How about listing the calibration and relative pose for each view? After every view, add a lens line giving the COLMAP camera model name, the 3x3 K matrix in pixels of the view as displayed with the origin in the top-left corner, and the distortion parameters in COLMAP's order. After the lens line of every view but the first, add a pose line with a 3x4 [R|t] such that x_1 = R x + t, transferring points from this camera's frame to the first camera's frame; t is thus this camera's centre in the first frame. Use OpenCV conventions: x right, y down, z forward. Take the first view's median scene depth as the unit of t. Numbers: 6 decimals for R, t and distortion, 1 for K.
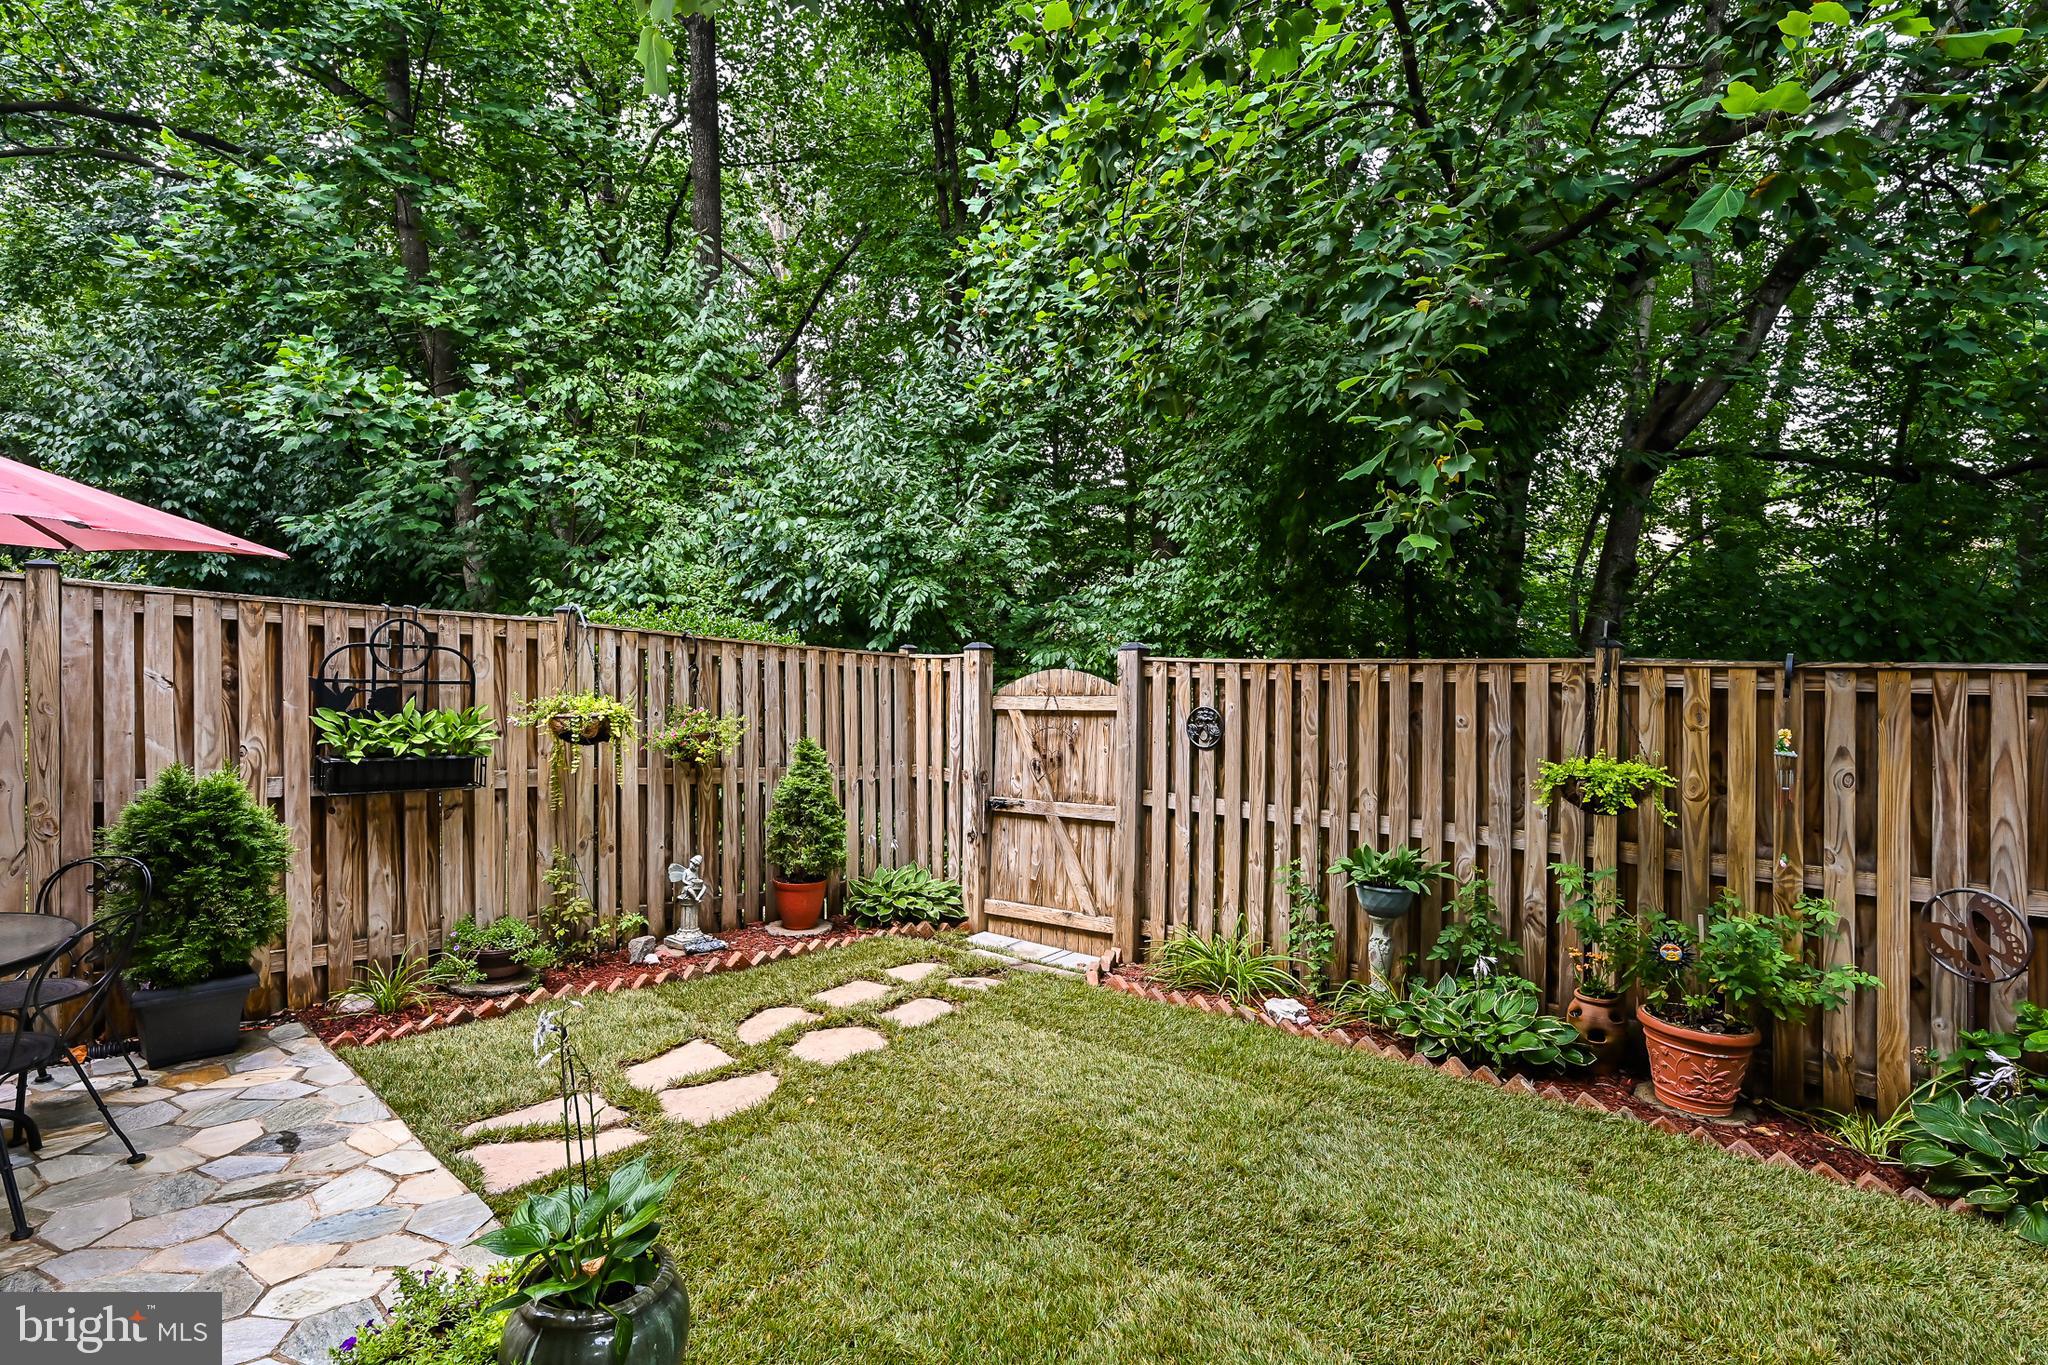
lens RADIAL K [[988.5, 0, 1024.0], [0, 988.5, 682.5], [0, 0, 1]] dist [0.000683, 0.000175]
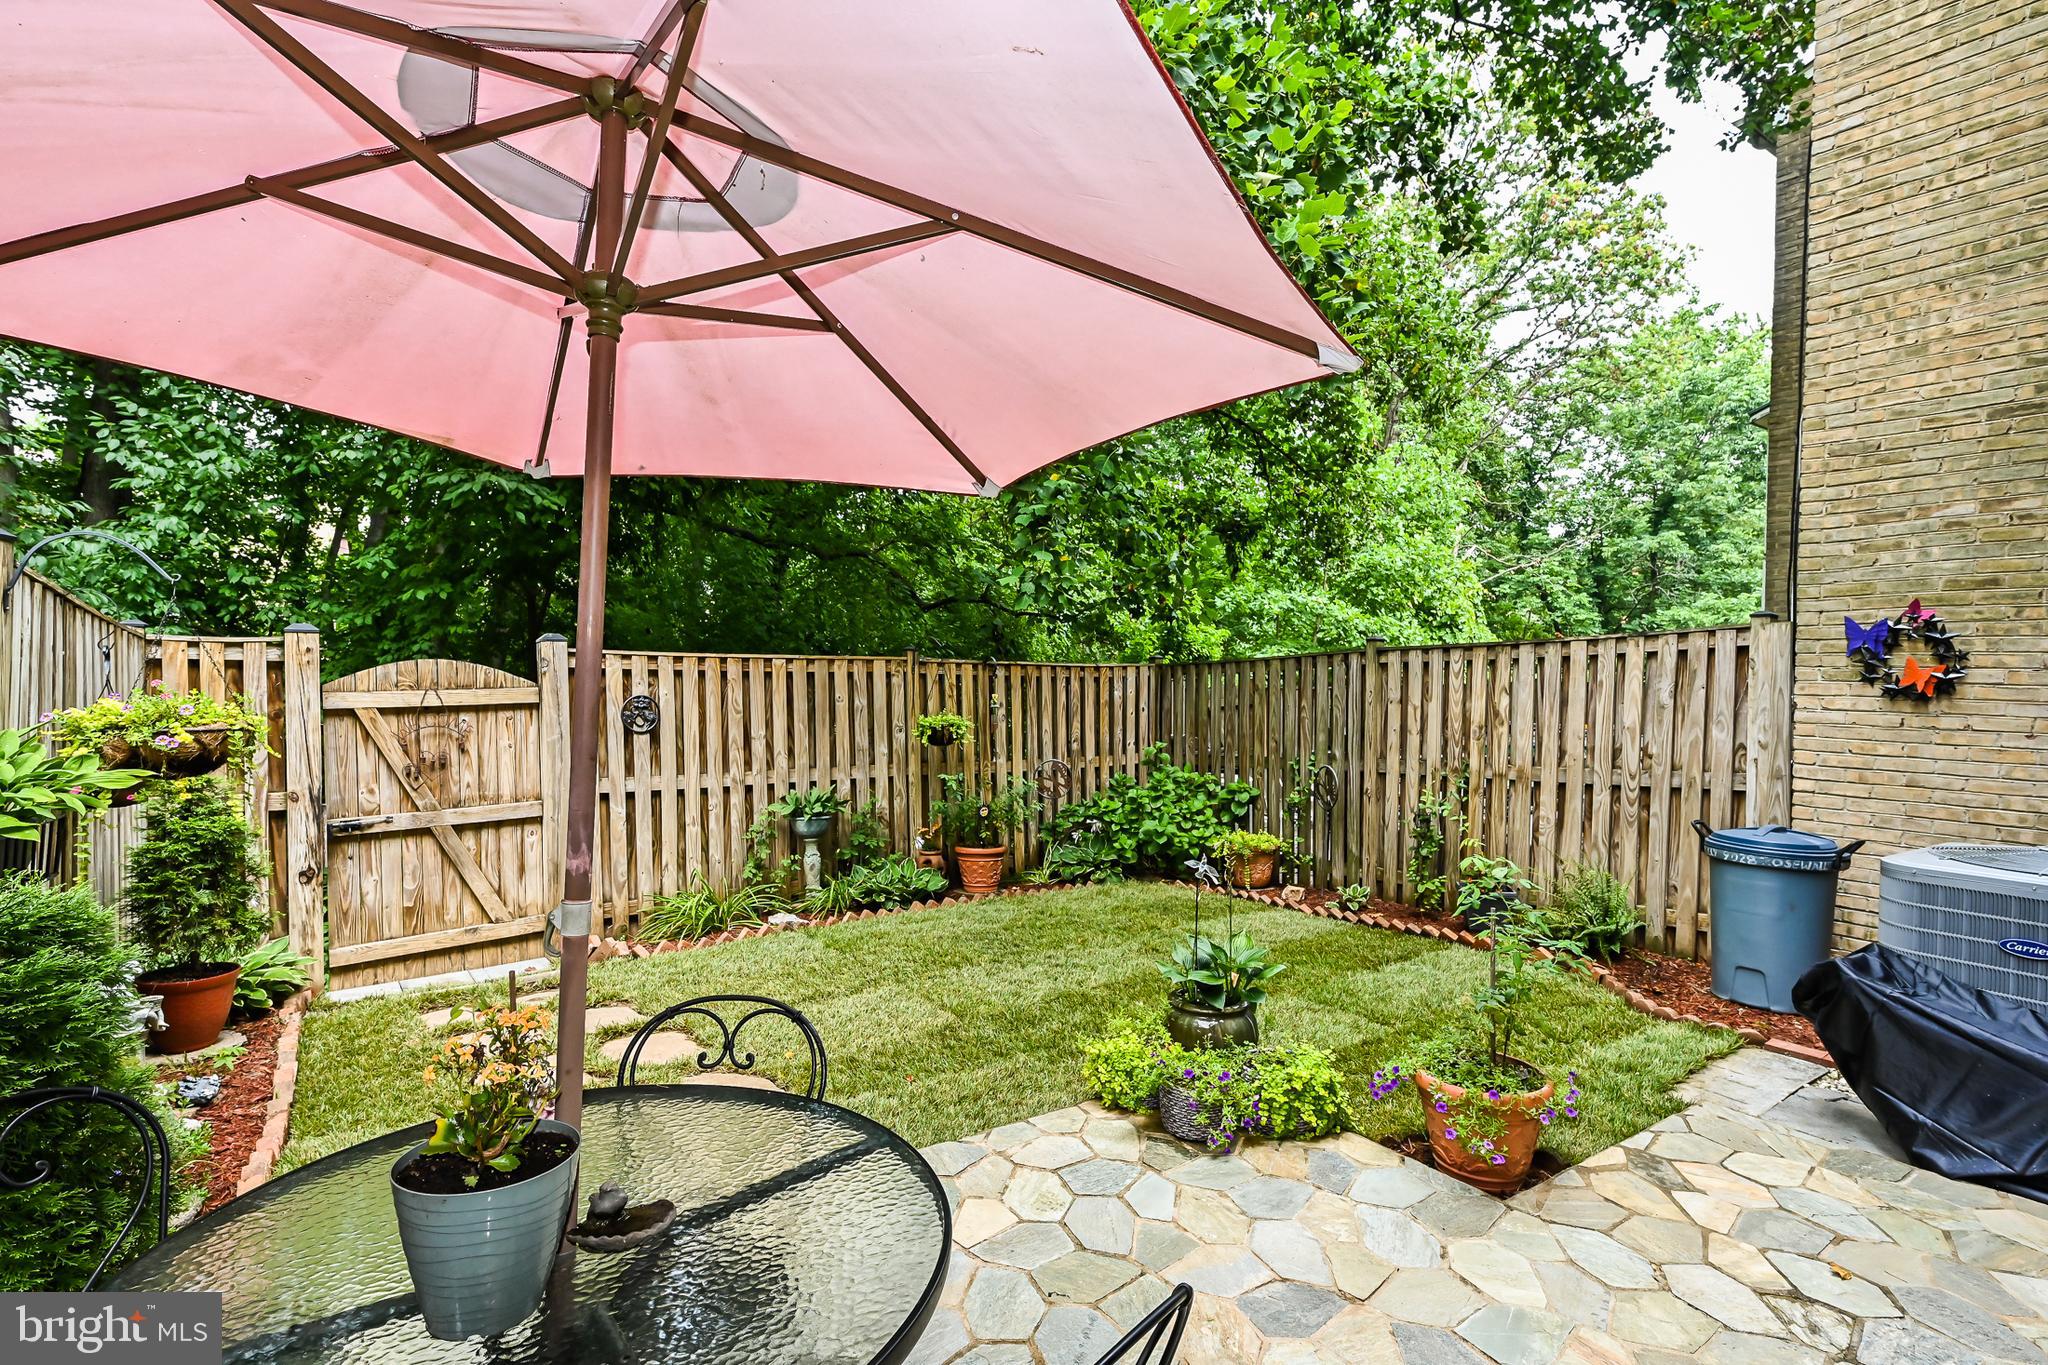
lens RADIAL K [[1000.5, 0, 1026.0], [0, 1000.5, 688.7], [0, 0, 1]] dist [-0.002303, 0.000014]
pose [[0.222217, -0.012733, 0.974914, -0.807870], [0.012749, 0.999867, 0.010154, 0.011578], [-0.974914, 0.010173, 0.222350, 0.328729]]
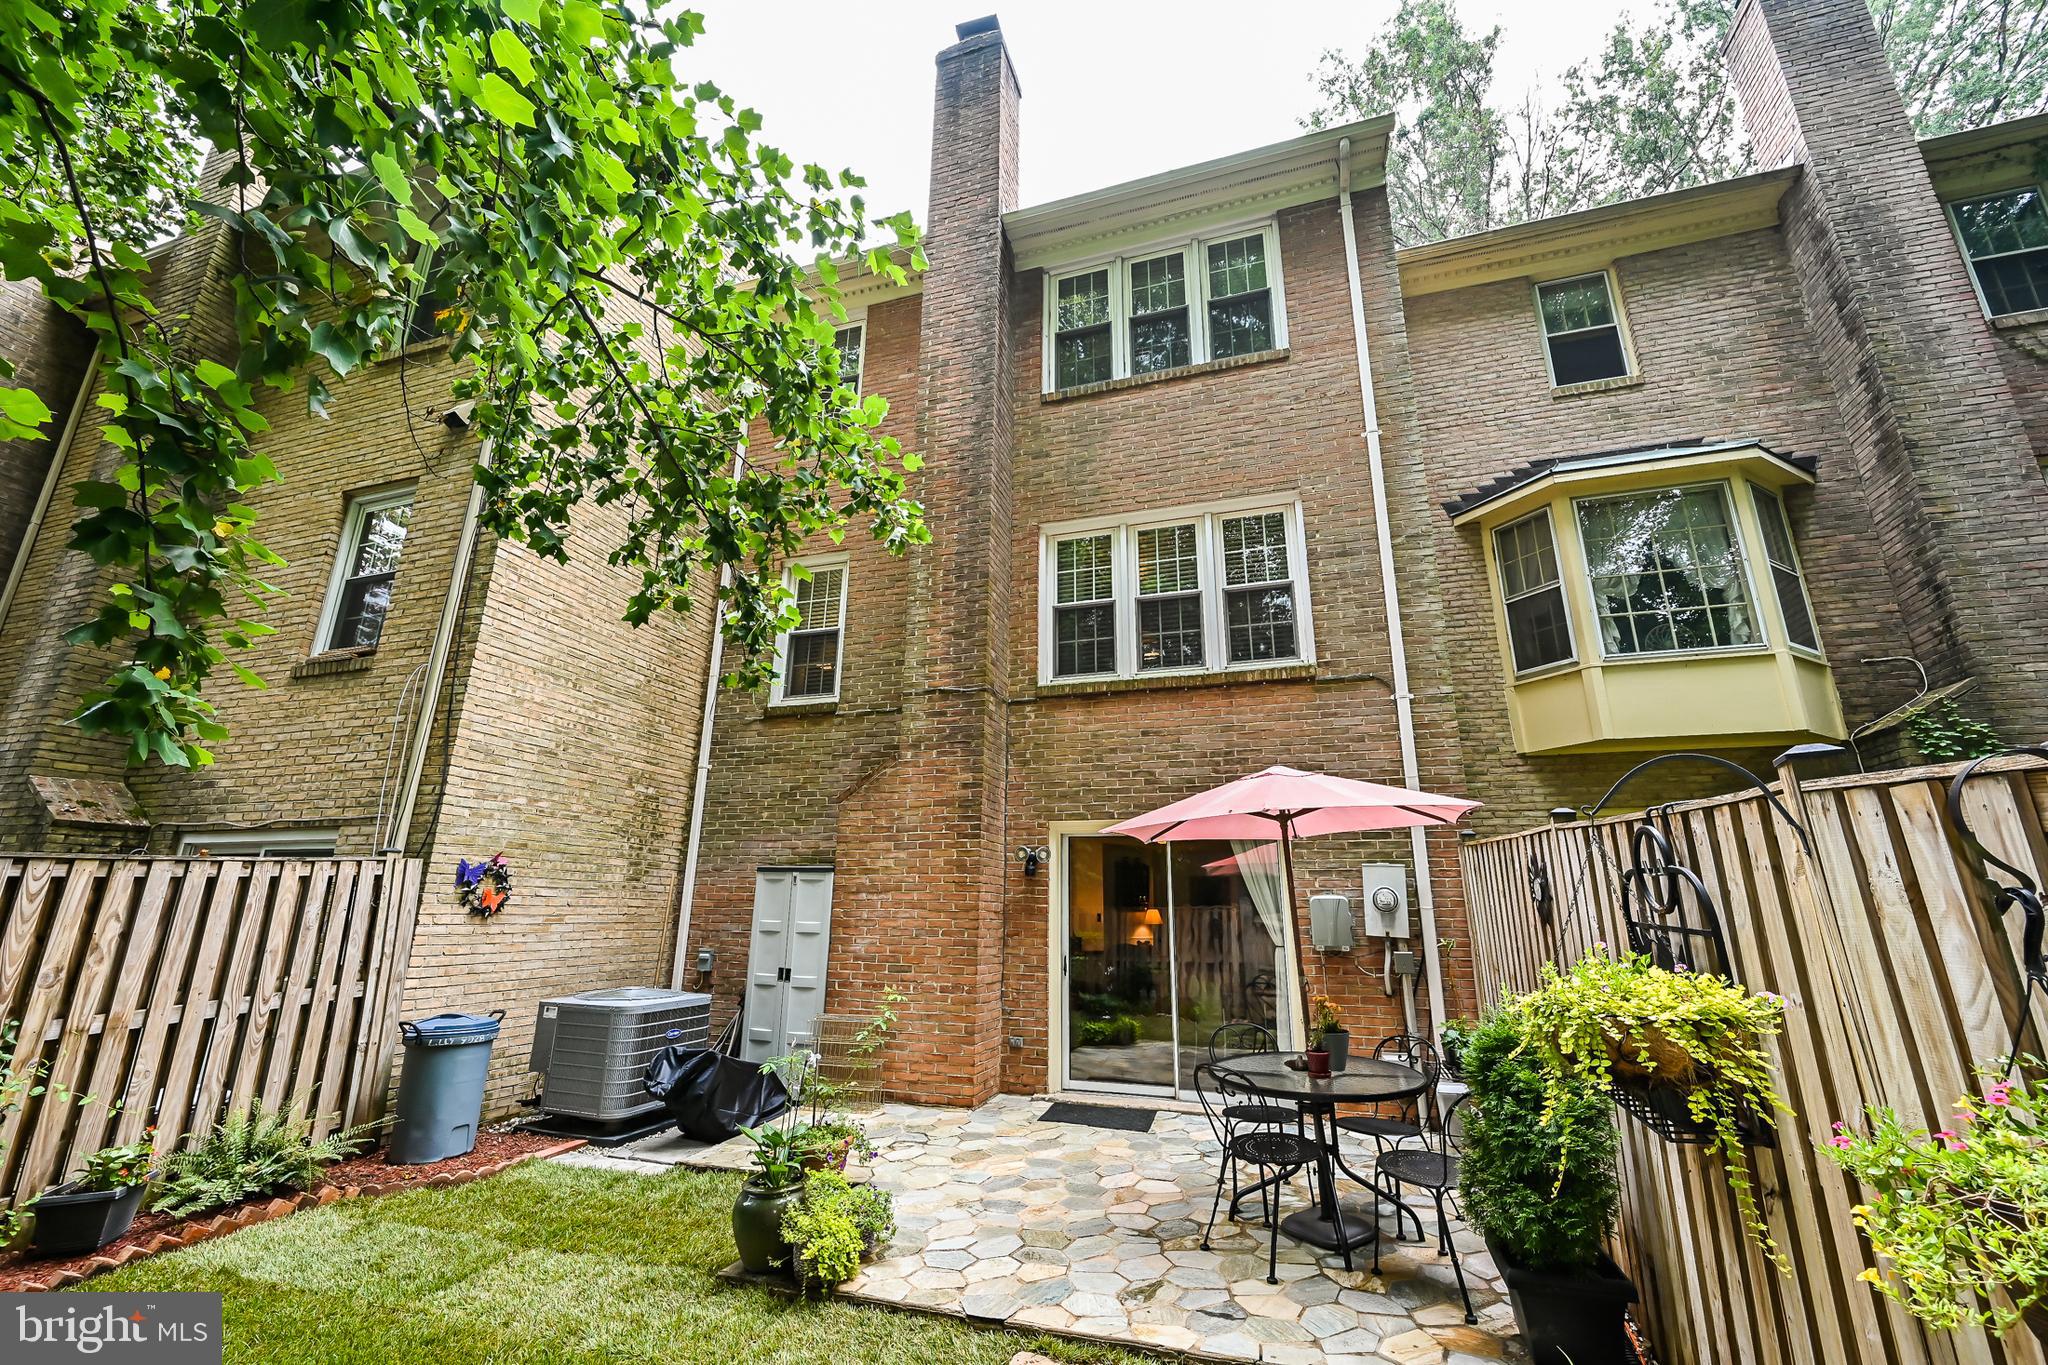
lens RADIAL K [[821.8, 0, 1020.9], [0, 821.8, 673.9], [0, 0, 1]] dist [0.001782, 0.000314]
pose [[-0.911342, -0.124194, -0.392468, -0.026954], [-0.023247, 0.967409, -0.252149, -0.012678], [0.410992, -0.220670, -0.884528, 1.109192]]
